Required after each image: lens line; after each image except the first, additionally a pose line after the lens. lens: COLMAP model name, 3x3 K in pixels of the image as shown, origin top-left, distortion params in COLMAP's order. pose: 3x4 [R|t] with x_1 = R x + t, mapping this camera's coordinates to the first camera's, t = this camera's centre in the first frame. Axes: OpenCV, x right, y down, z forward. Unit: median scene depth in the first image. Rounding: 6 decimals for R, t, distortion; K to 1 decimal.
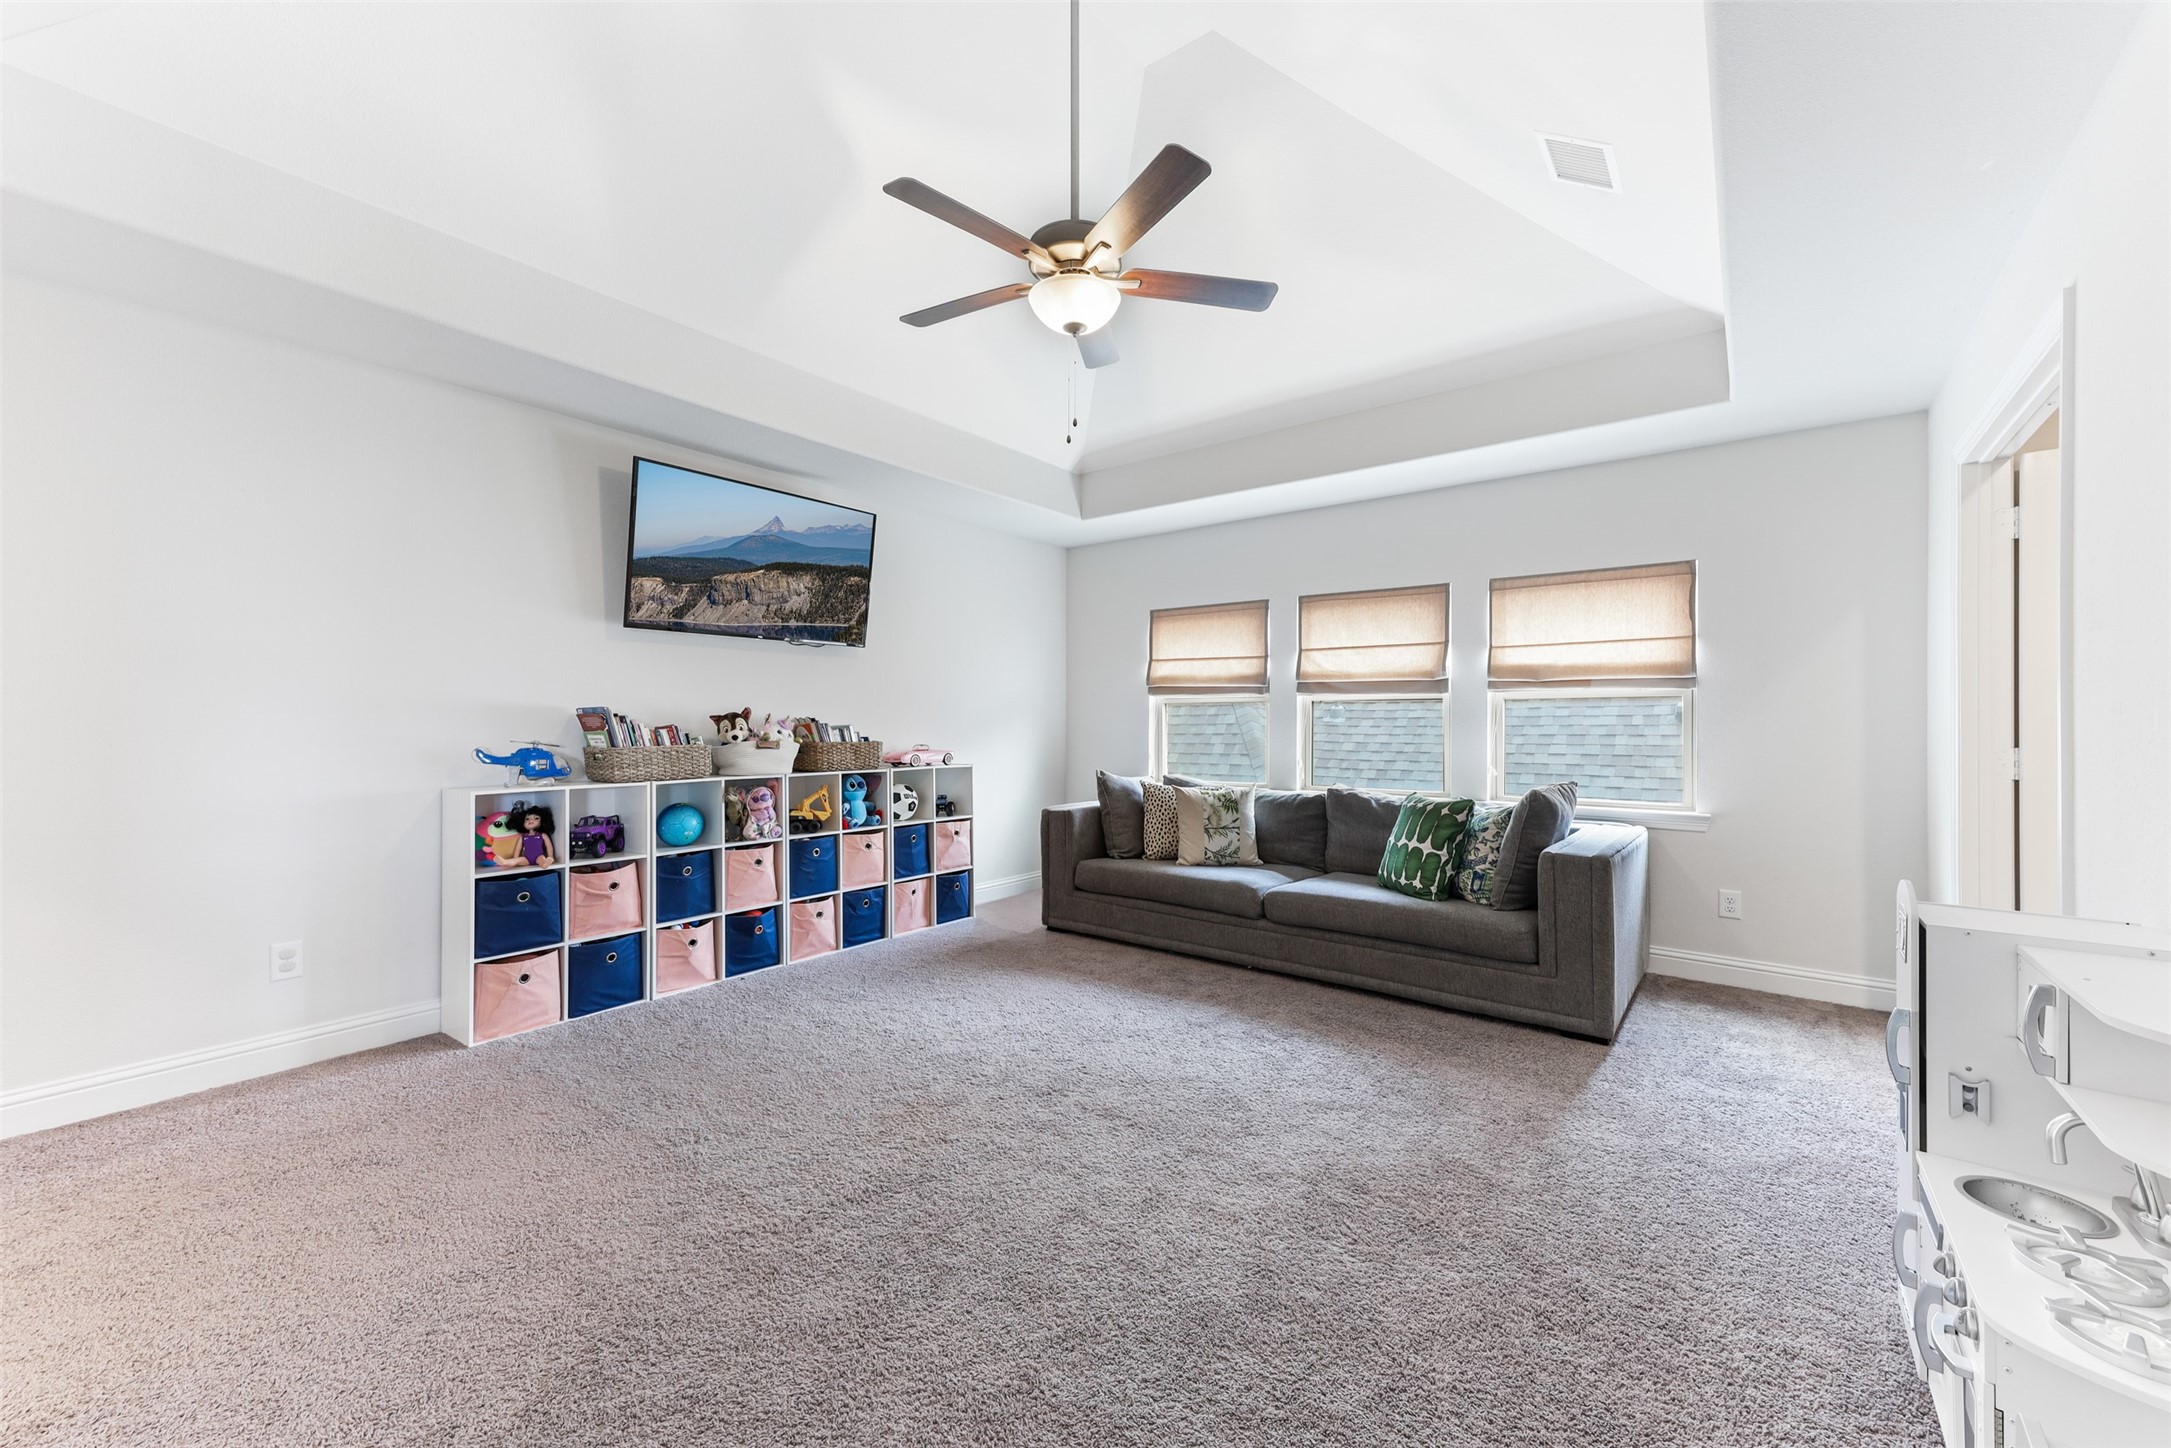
lens RADIAL K [[845.3, 0, 1075.4], [0, 845.3, 721.0], [0, 0, 1]] dist [-0.001146, -0.000007]
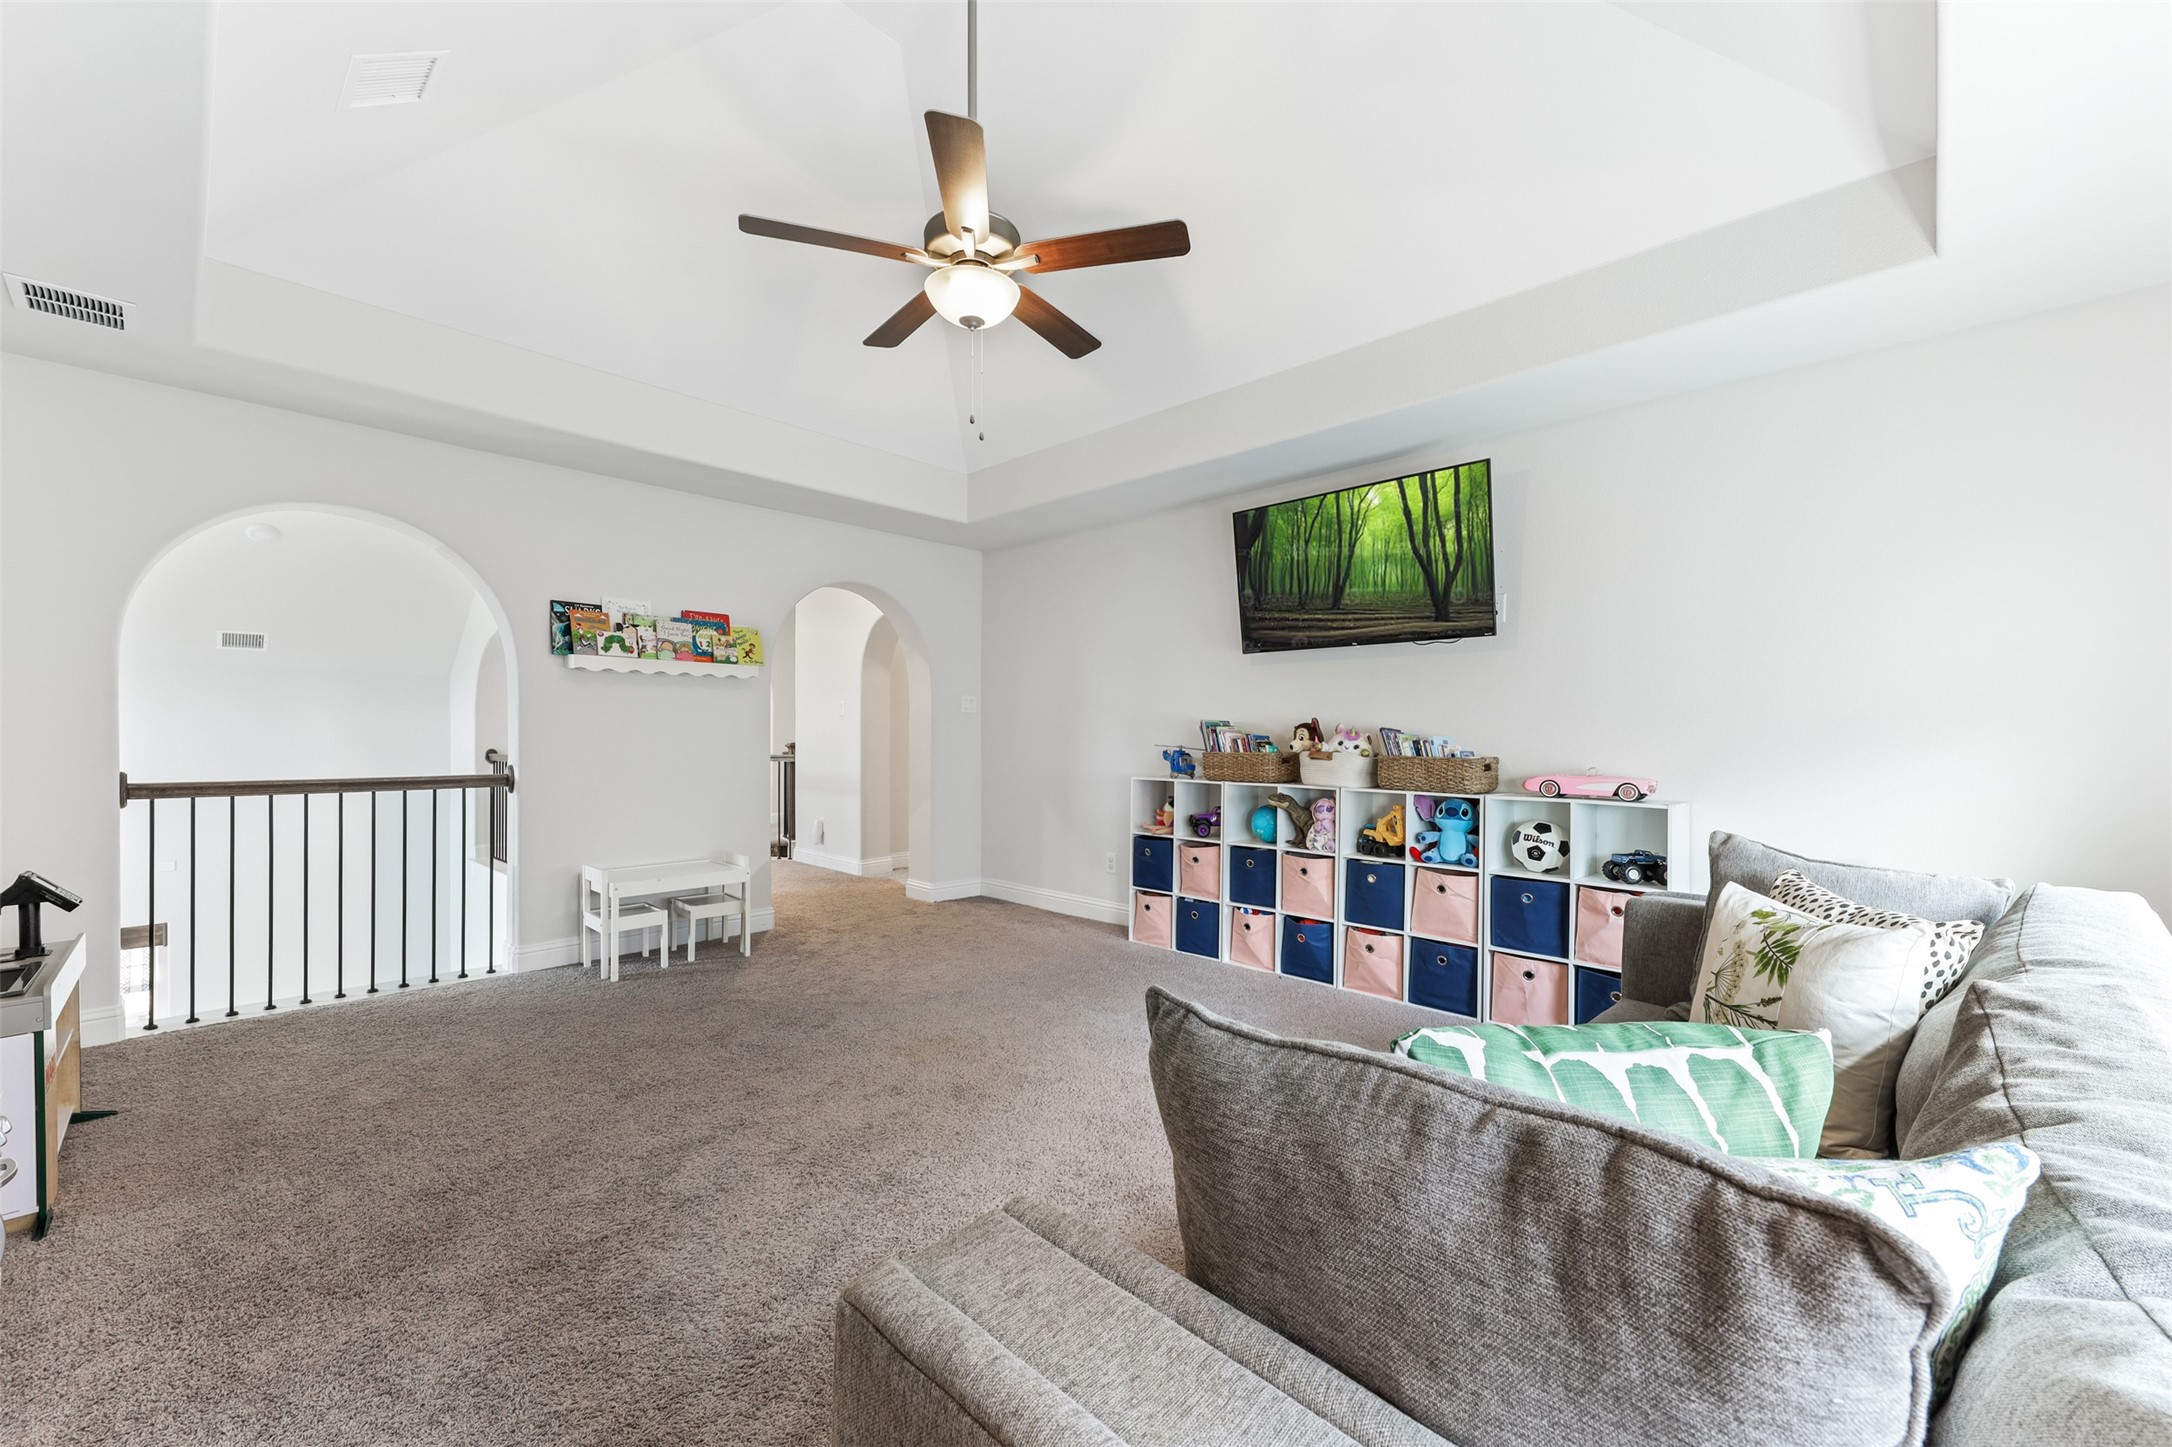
lens RADIAL K [[845.7, 0, 1075.6], [0, 845.7, 729.8], [0, 0, 1]] dist [-0.001146, -0.000007]
pose [[-0.109039, -0.000877, -0.994037, 0.638451], [-0.001760, 0.999998, -0.000689, -0.000236], [0.994036, 0.001674, -0.109040, 0.817988]]
